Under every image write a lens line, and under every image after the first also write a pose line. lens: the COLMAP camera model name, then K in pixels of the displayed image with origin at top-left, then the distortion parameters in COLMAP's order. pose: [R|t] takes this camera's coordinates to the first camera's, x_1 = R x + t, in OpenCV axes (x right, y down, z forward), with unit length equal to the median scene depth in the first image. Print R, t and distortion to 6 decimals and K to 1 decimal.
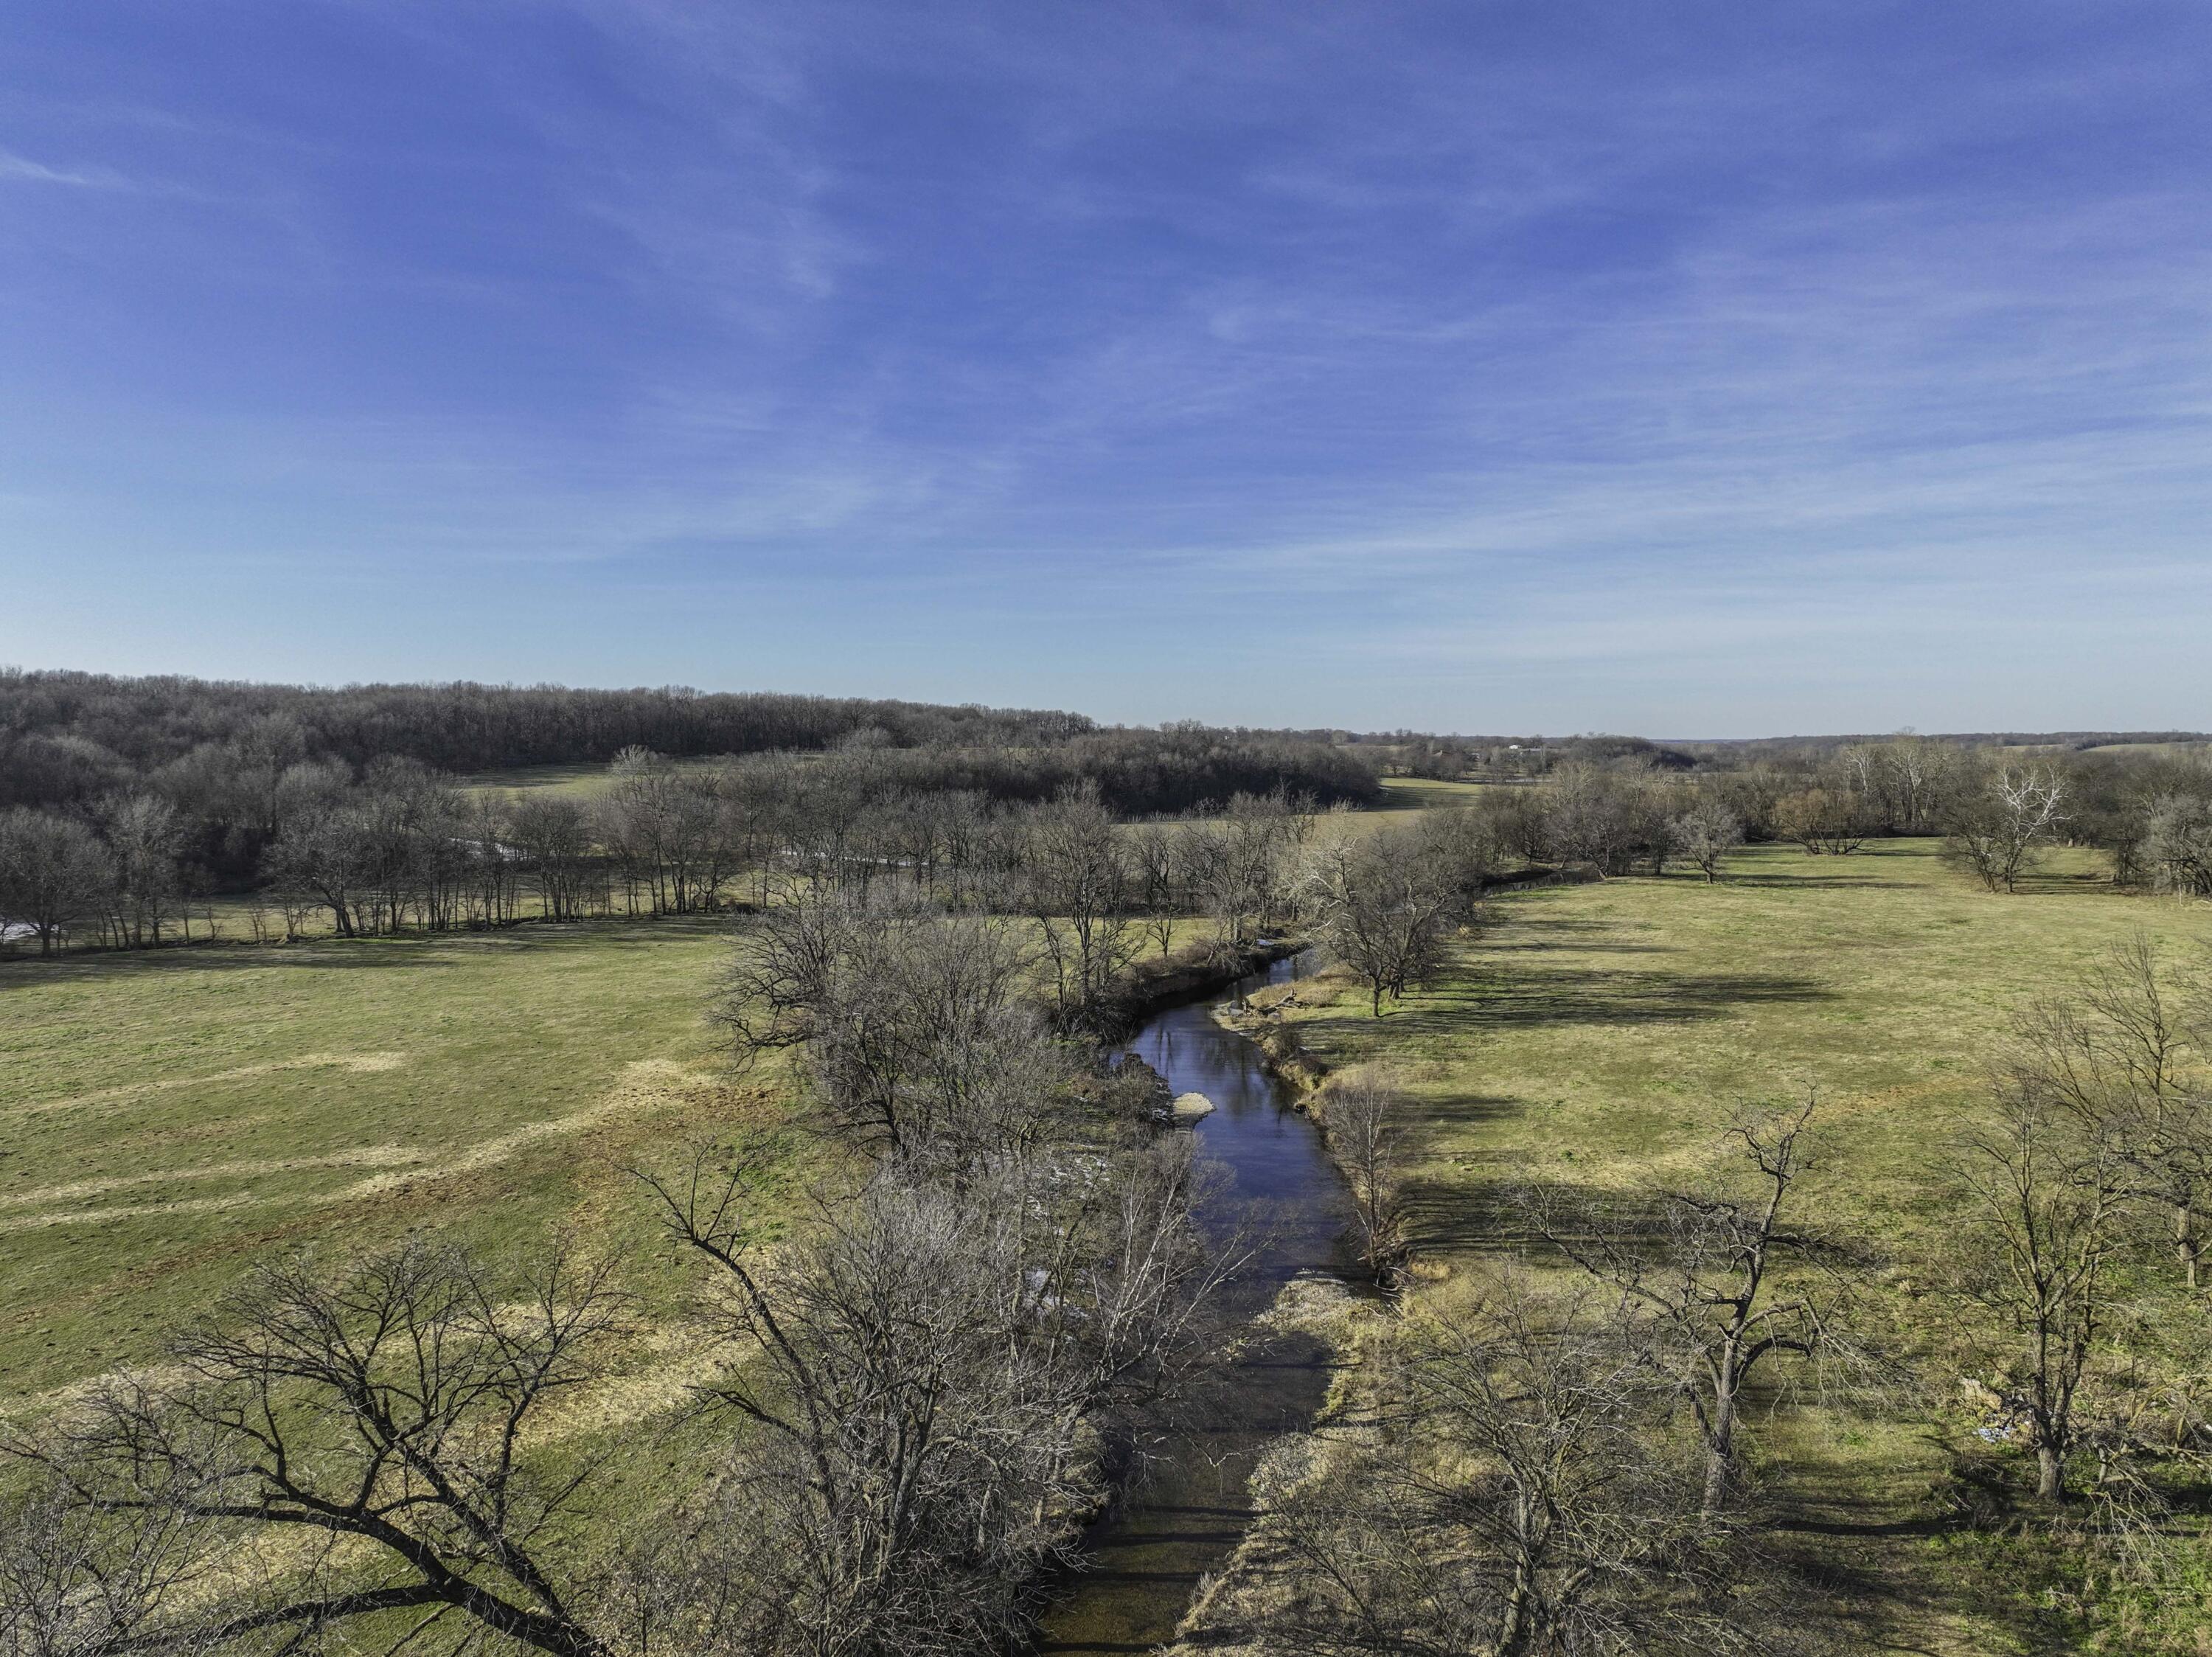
lens RADIAL K [[1542.3, 0, 1103.4], [0, 1542.3, 821.2], [0, 0, 1]] dist [0.006902, 0.010986]
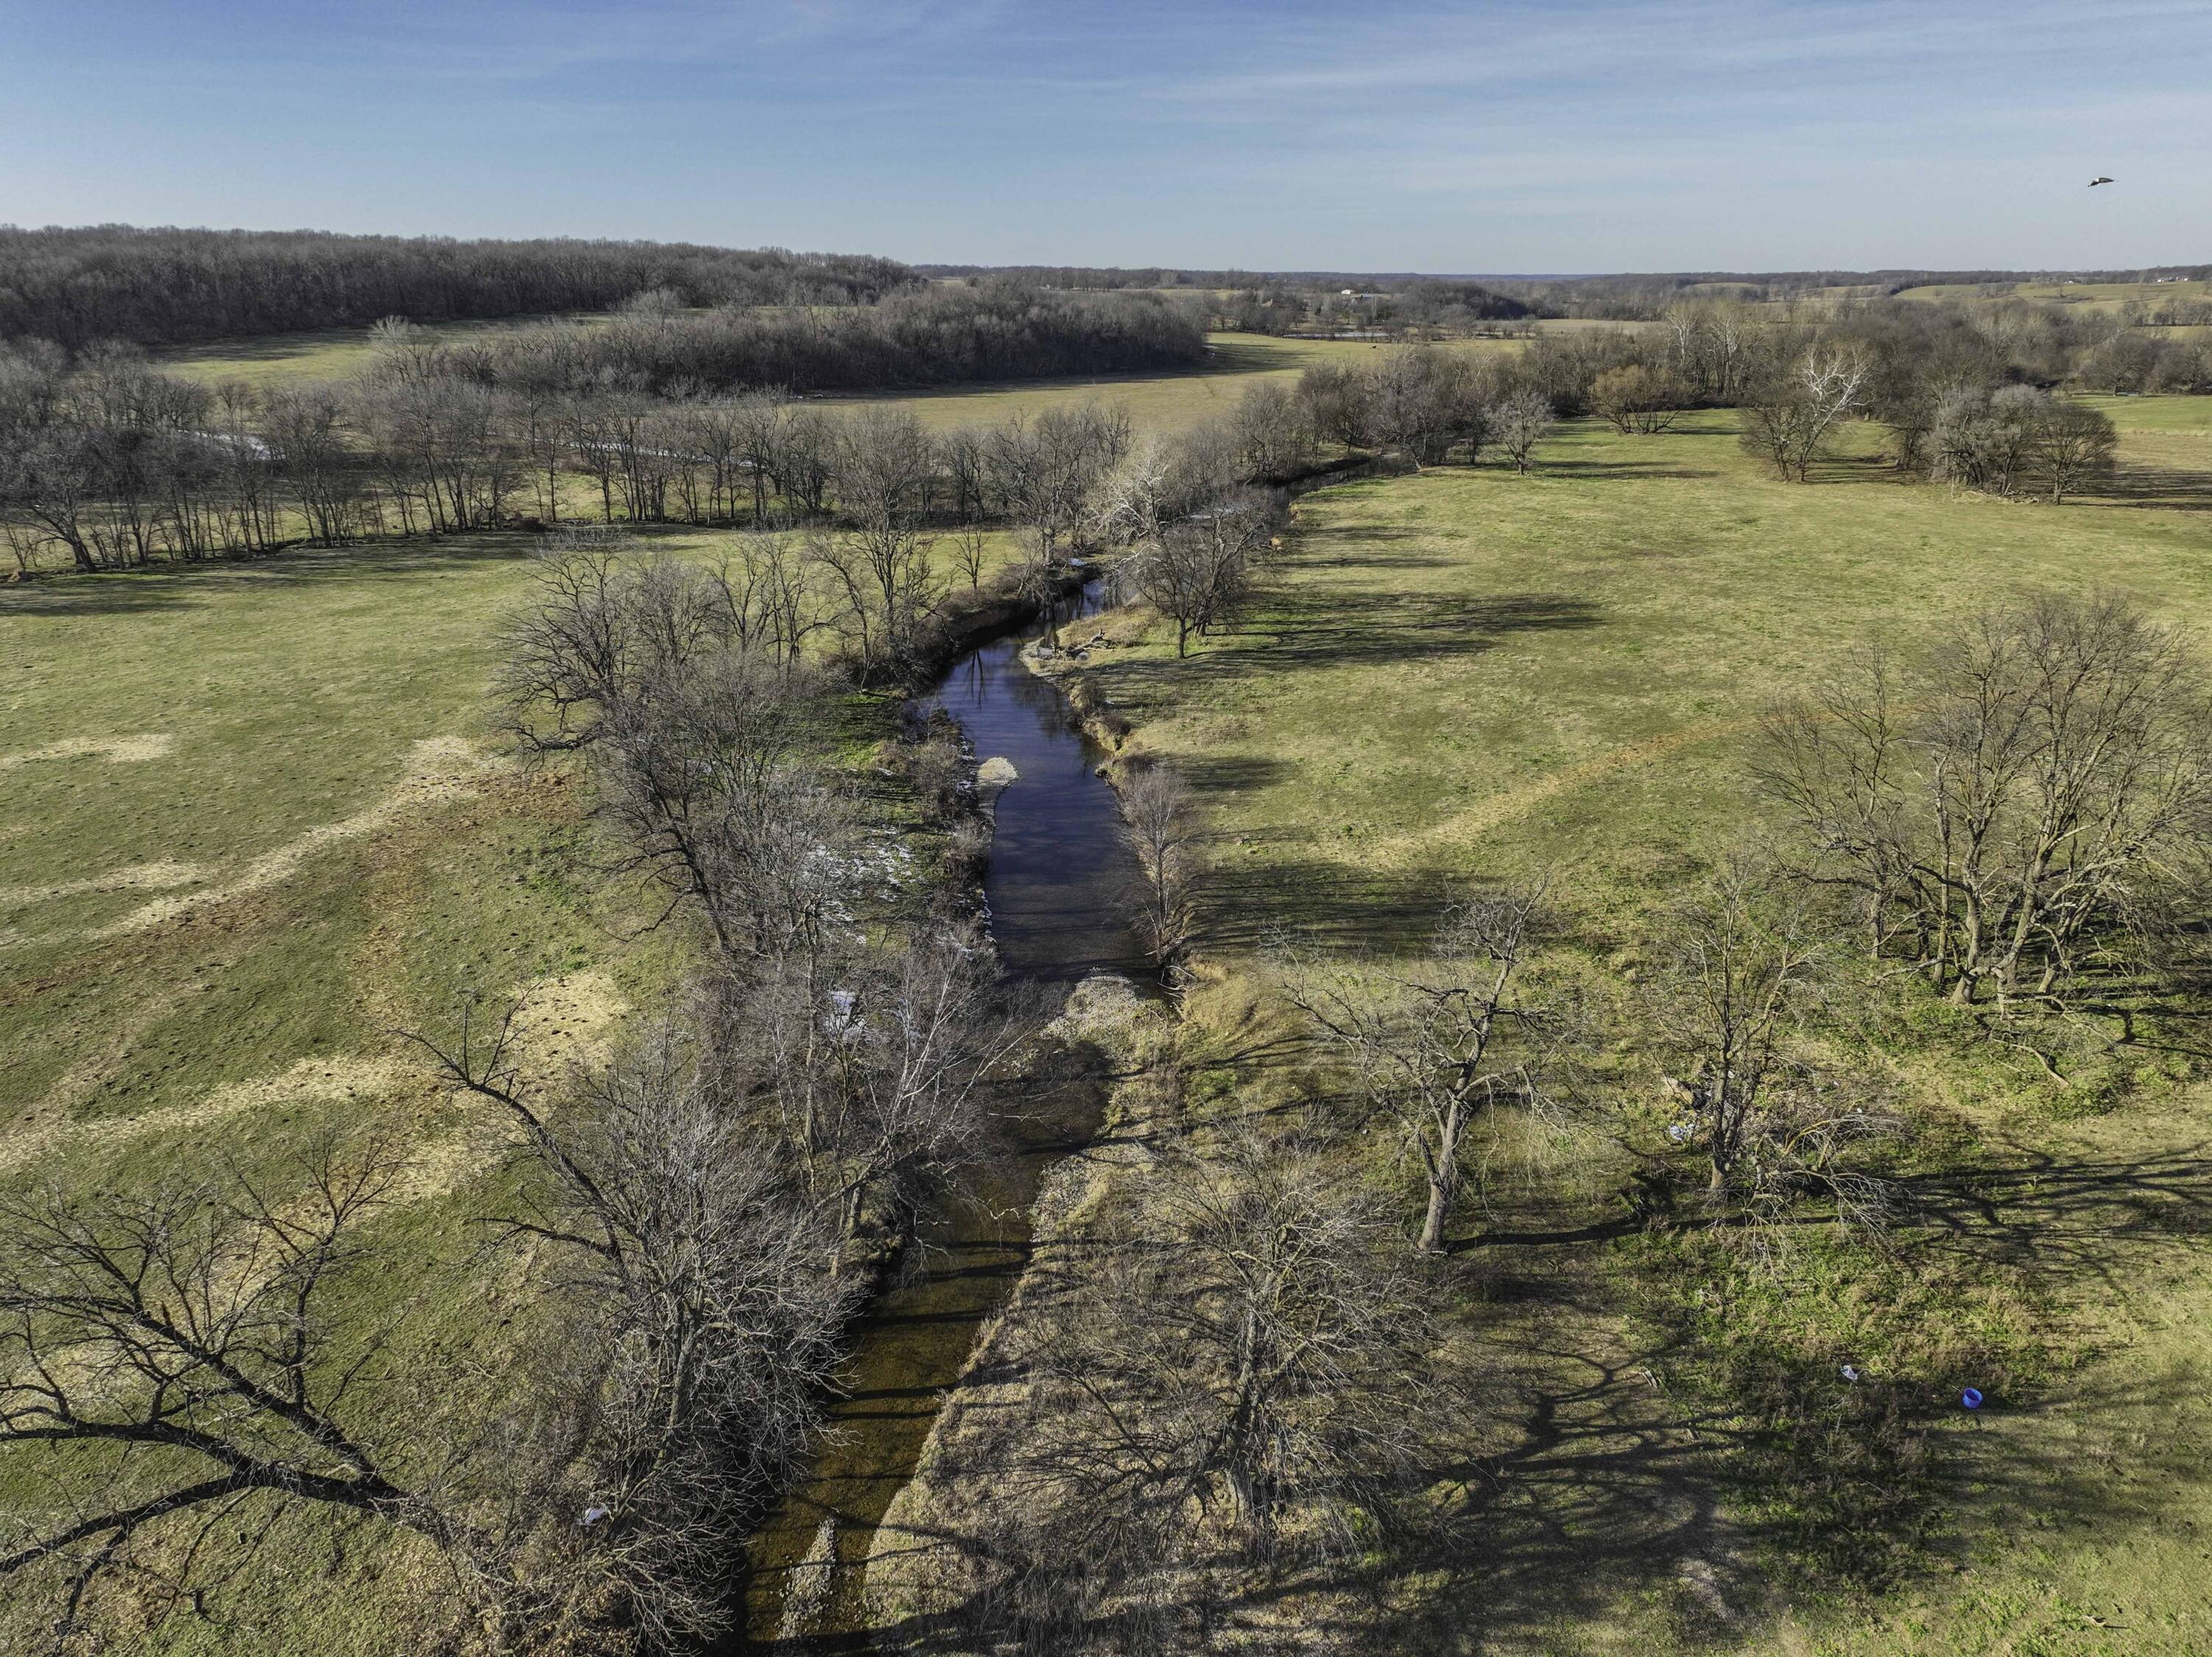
lens RADIAL K [[1542.3, 0, 1097.0], [0, 1542.3, 824.9], [0, 0, 1]] dist [0.006902, 0.010986]
pose [[0.994255, -0.034601, 0.101291, 0.015966], [0.004166, 0.958102, 0.286397, -0.060606], [-0.106957, -0.284330, 0.952742, 0.011024]]
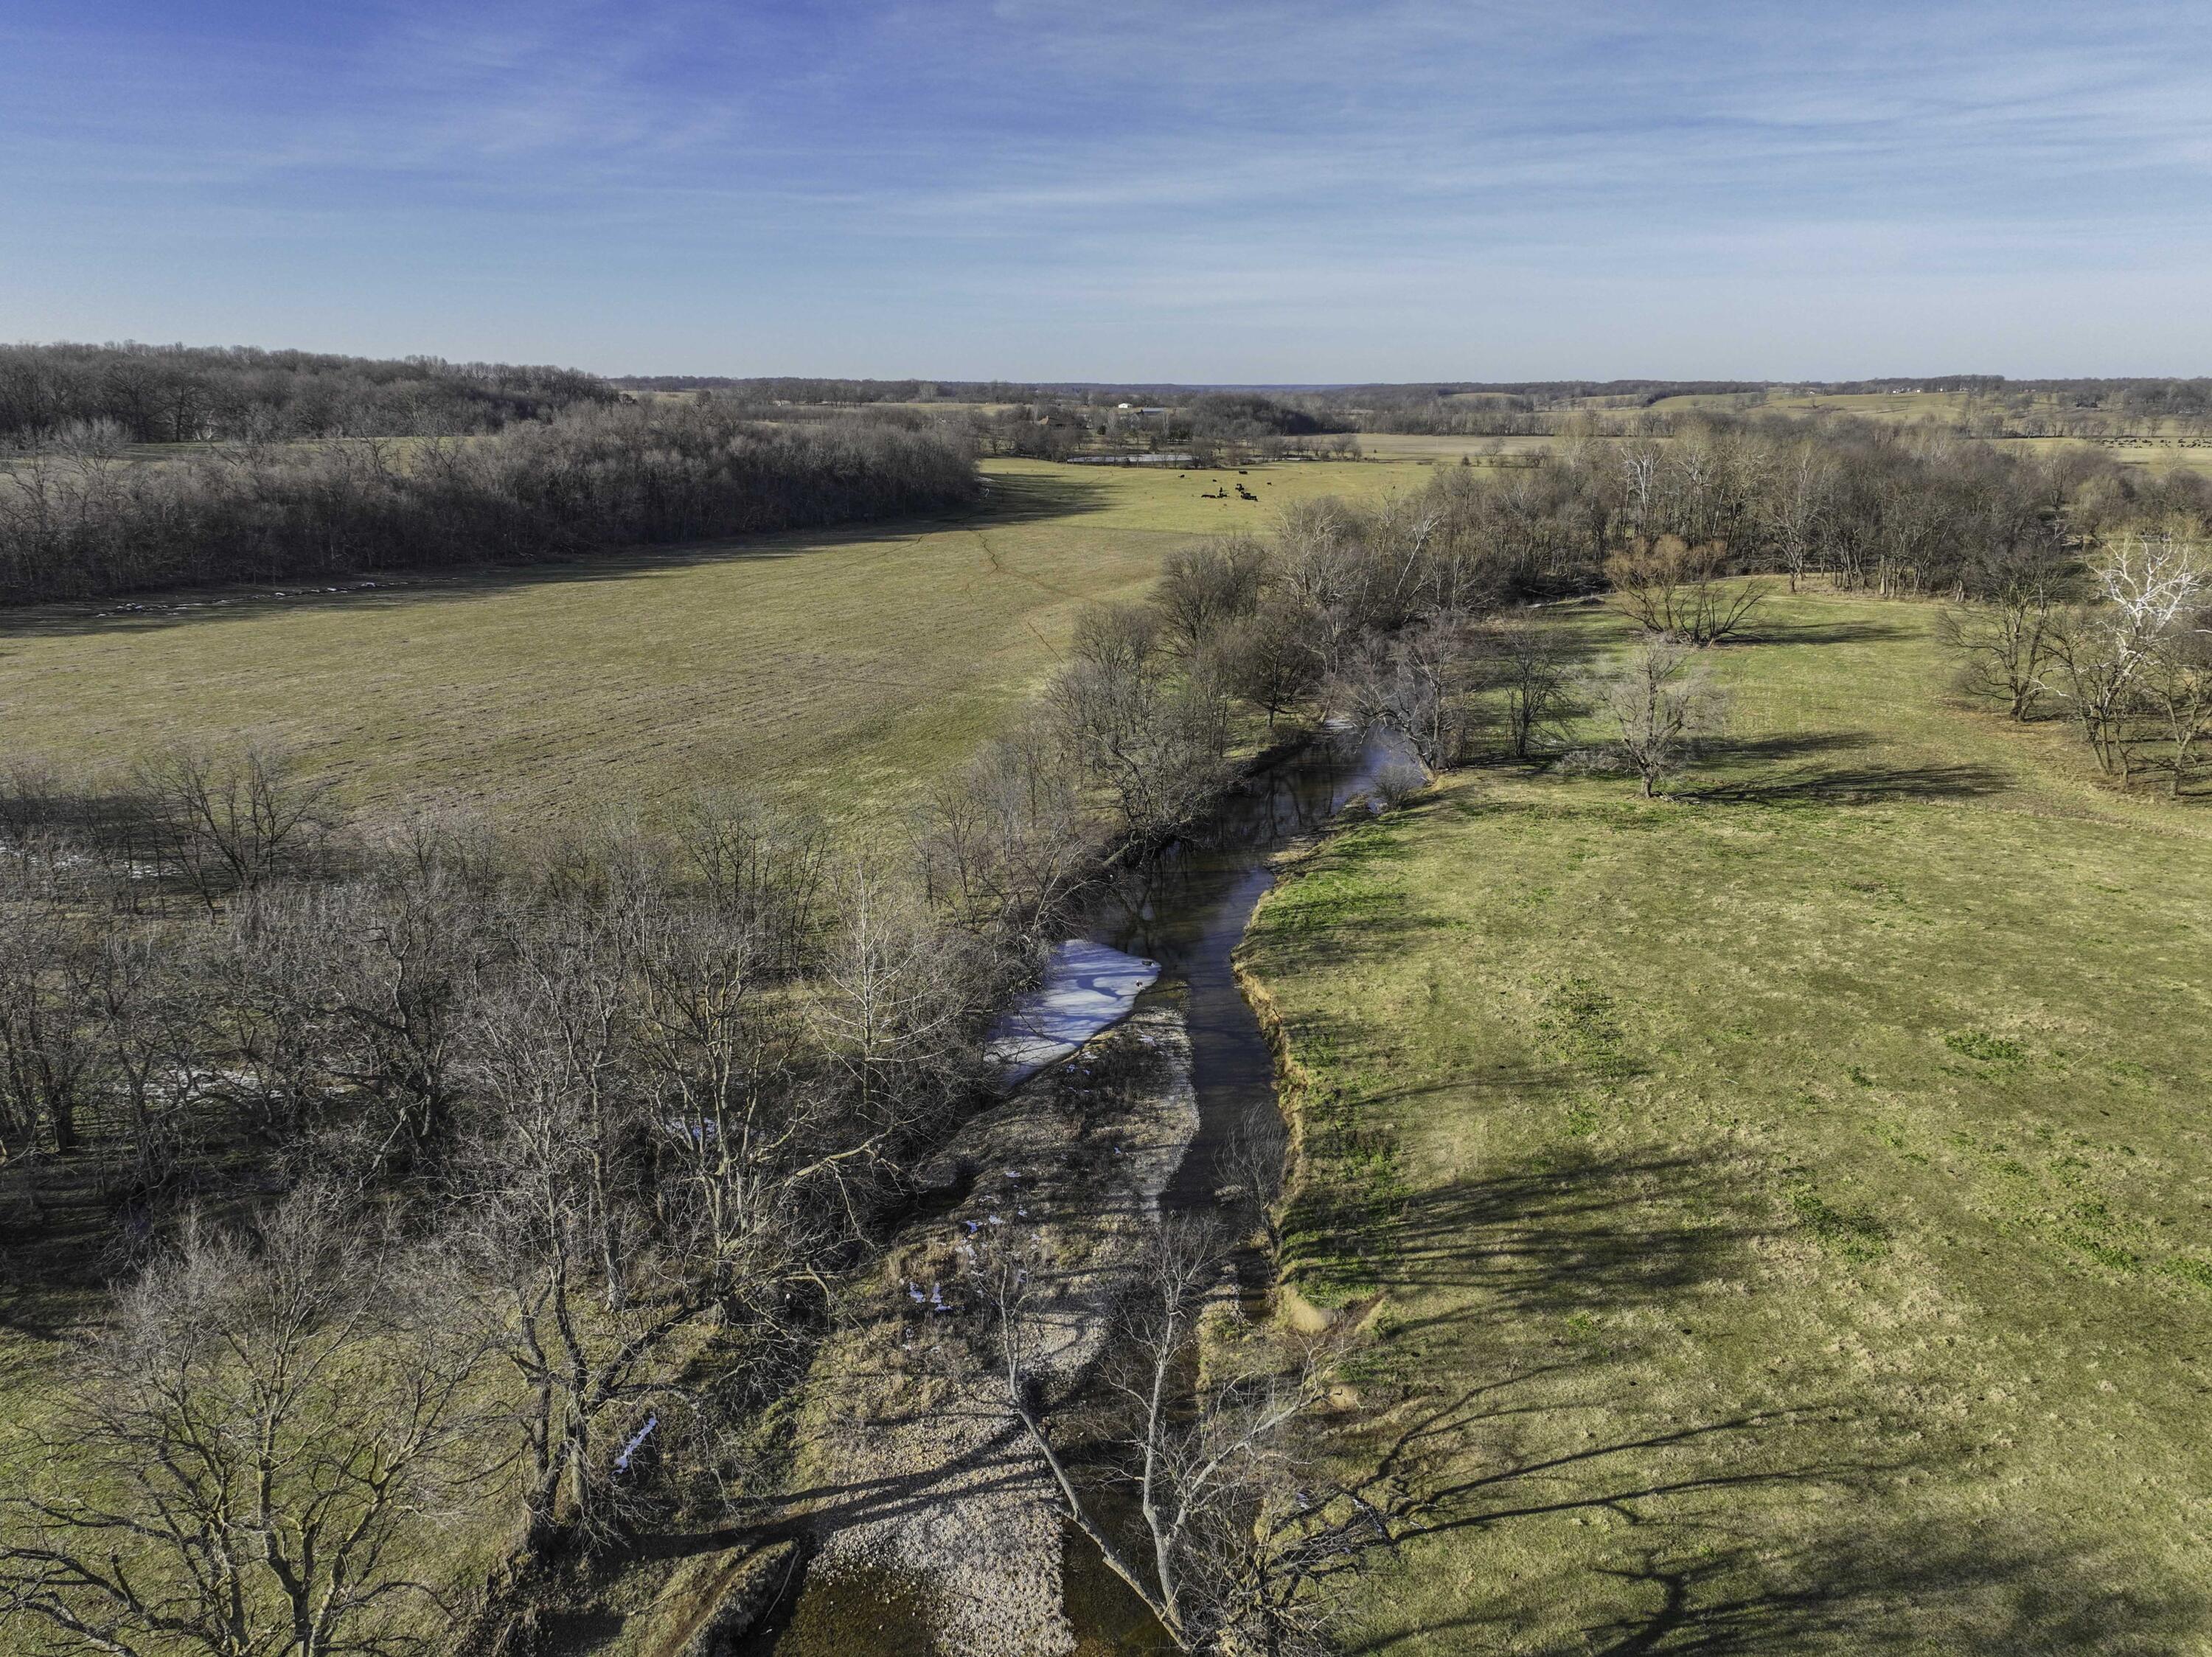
lens RADIAL K [[1542.3, 0, 1107.0], [0, 1542.3, 847.2], [0, 0, 1]] dist [0.006902, 0.010986]
pose [[0.964956, -0.077955, 0.250563, 0.188418], [0.016568, 0.971048, 0.238309, -0.132758], [-0.261887, -0.225806, 0.938311, 1.209597]]
